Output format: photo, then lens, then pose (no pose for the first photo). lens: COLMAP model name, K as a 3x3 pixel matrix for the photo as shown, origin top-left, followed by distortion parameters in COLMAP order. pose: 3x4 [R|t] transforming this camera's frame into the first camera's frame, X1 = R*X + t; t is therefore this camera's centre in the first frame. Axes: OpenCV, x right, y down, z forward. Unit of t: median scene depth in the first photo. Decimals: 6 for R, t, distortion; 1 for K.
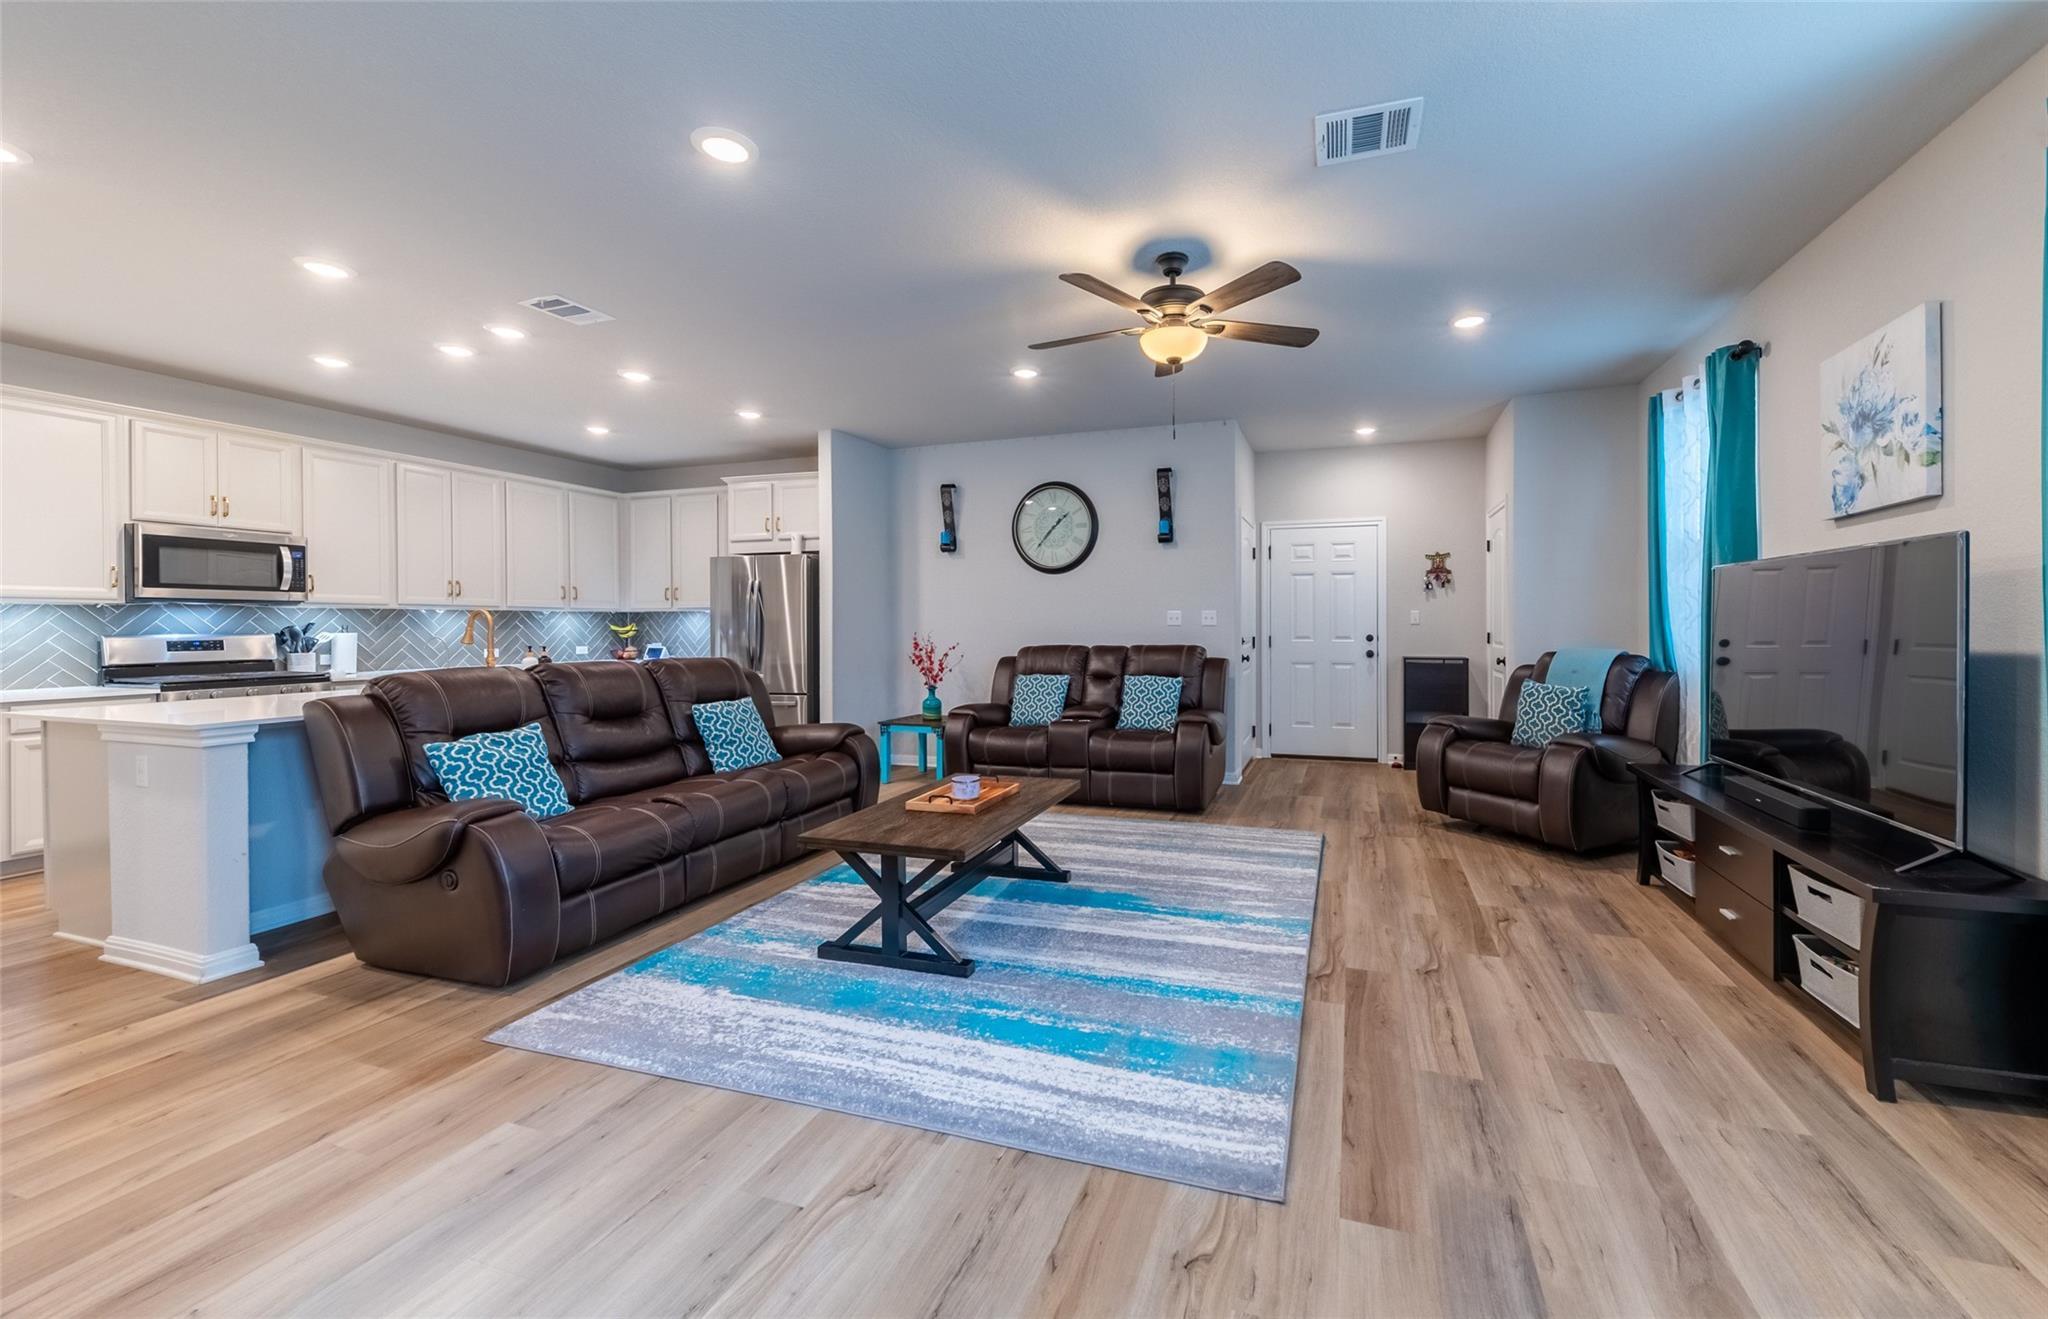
lens RADIAL K [[788.5, 0, 1101.1], [0, 788.5, 630.1], [0, 0, 1]] dist [0.006079, -0.000089]
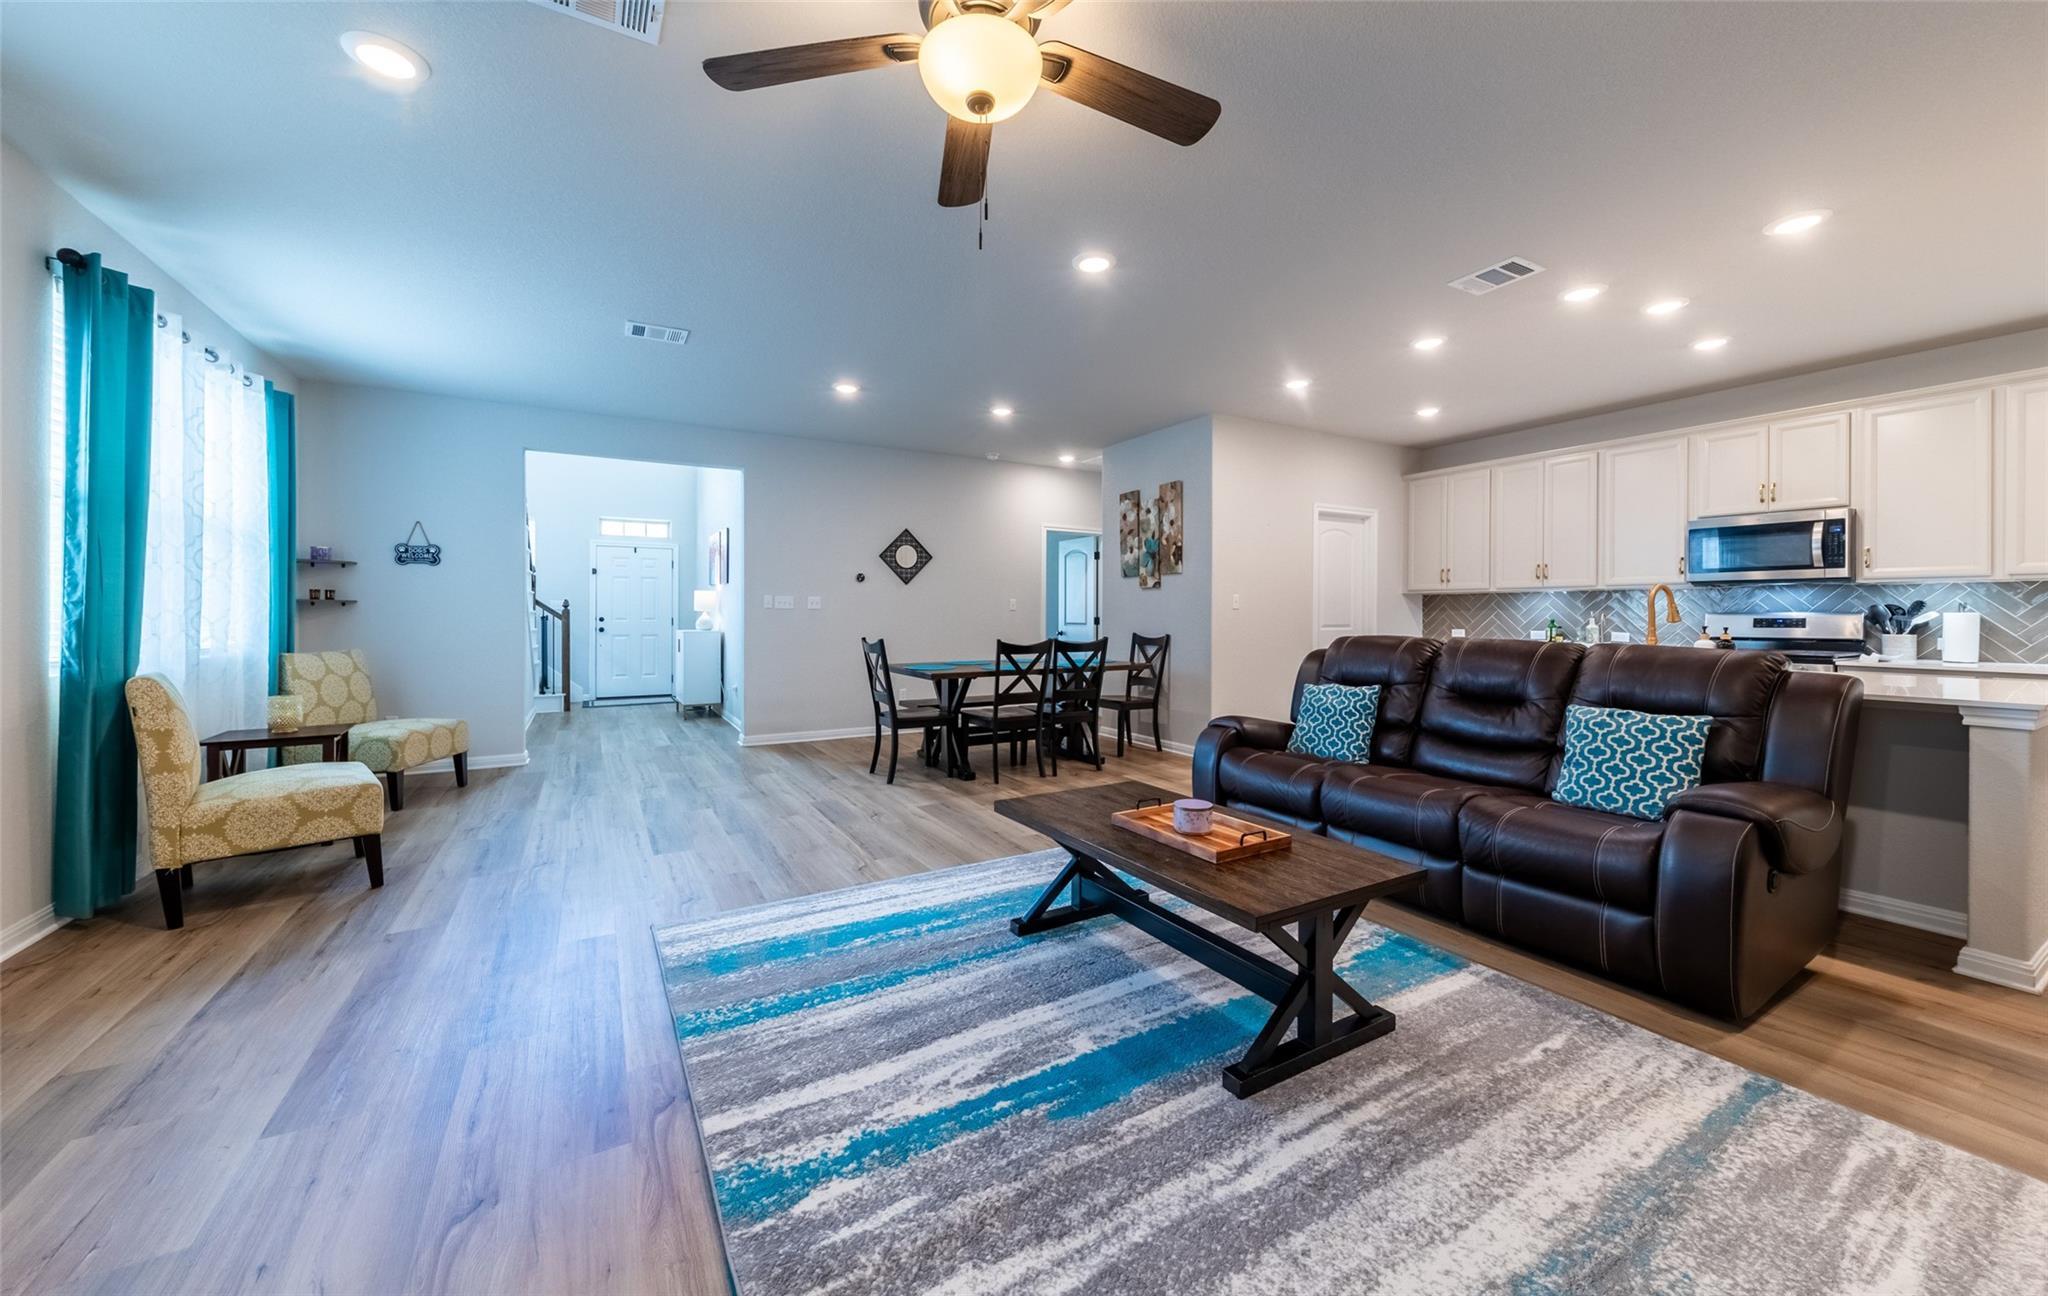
lens RADIAL K [[737.9, 0, 1021.8], [0, 737.9, 615.0], [0, 0, 1]] dist [0.014553, -0.007349]
pose [[-0.670031, 0.003480, -0.742325, 0.437967], [-0.005466, 0.999939, 0.009622, 0.006584], [0.742313, 0.010505, -0.669971, 1.319343]]
